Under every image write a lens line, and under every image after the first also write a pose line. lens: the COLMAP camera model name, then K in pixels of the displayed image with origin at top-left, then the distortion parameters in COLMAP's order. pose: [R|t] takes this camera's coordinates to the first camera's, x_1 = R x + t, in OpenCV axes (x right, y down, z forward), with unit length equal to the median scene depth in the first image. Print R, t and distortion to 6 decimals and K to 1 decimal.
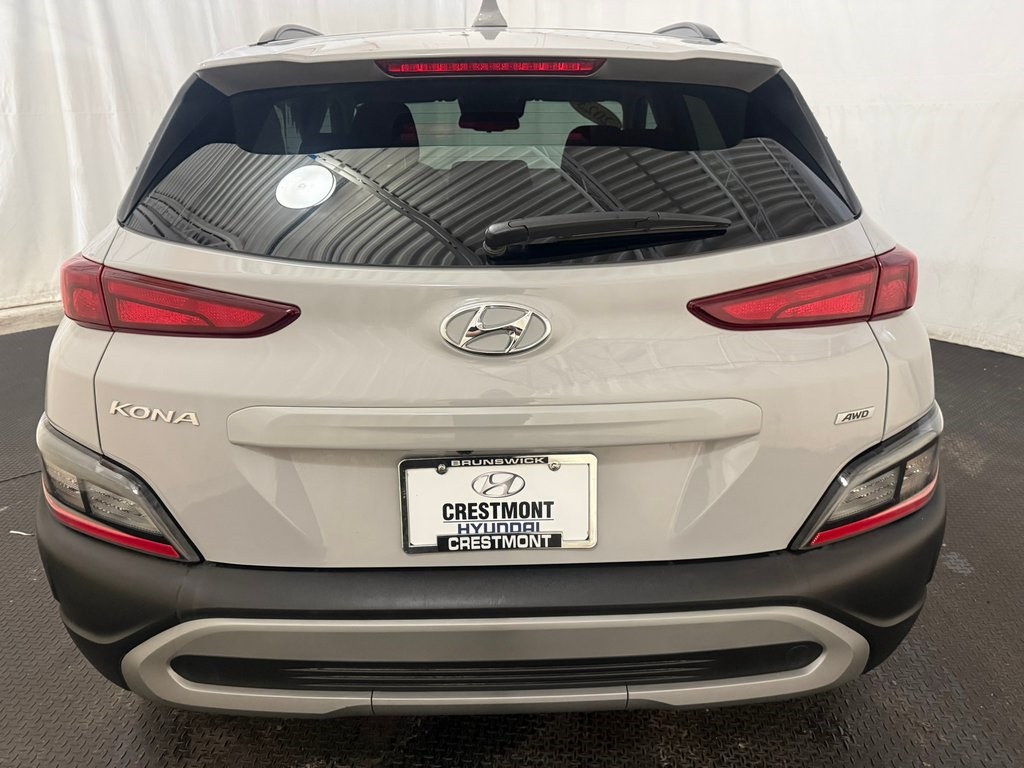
lens RADIAL K [[720.8, 0, 501.7], [0, 720.8, 384.8], [0, 0, 1]] dist [0.085610, -0.087377]
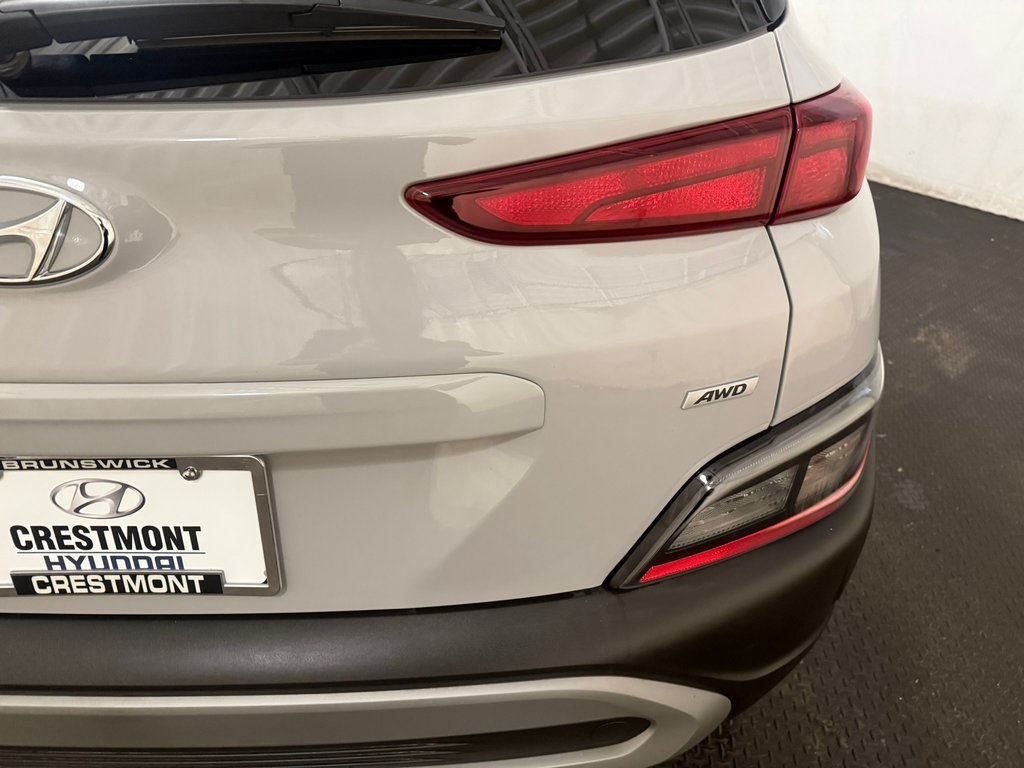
lens RADIAL K [[726.6, 0, 512.0], [0, 726.6, 384.0], [0, 0, 1]] dist [0.072197, -0.110012]
pose [[0.999552, 0.028417, 0.009343, 0.314638], [-0.029773, 0.975299, 0.218874, -0.089302], [-0.002893, -0.219055, 0.975708, 0.438587]]
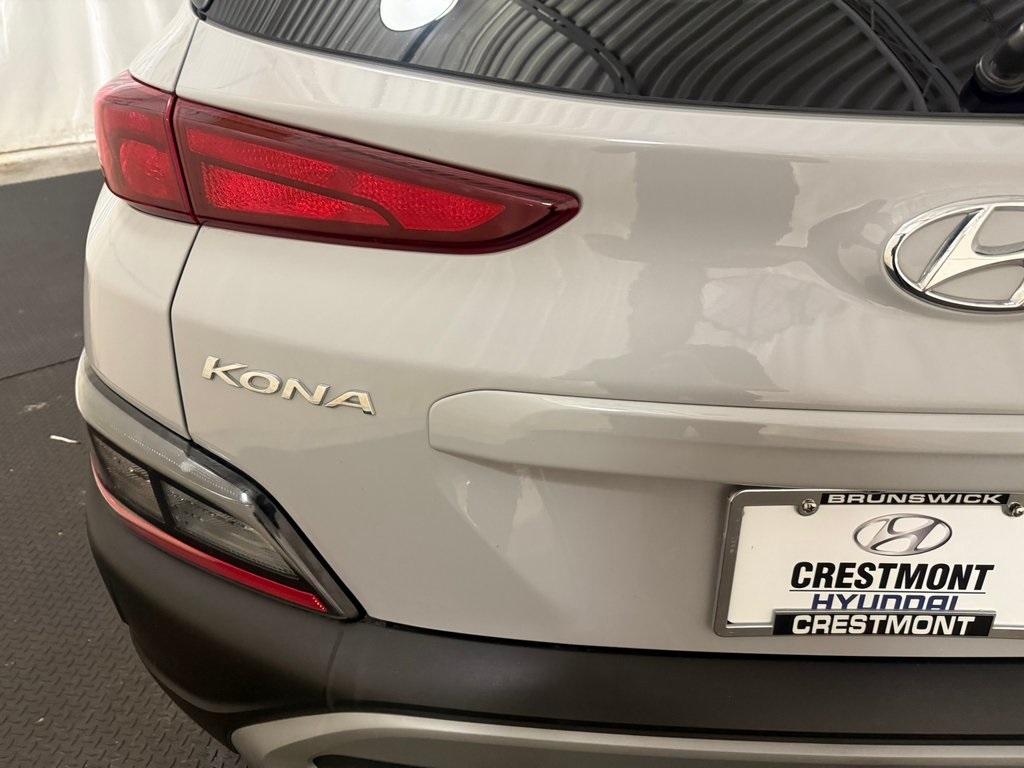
lens RADIAL K [[726.6, 0, 512.0], [0, 726.6, 384.0], [0, 0, 1]] dist [0.072197, -0.110012]
pose [[0.999125, 0.036206, -0.020919, -0.289283], [-0.031466, 0.980479, 0.194092, -0.071912], [0.027538, -0.193264, 0.980760, 0.461527]]
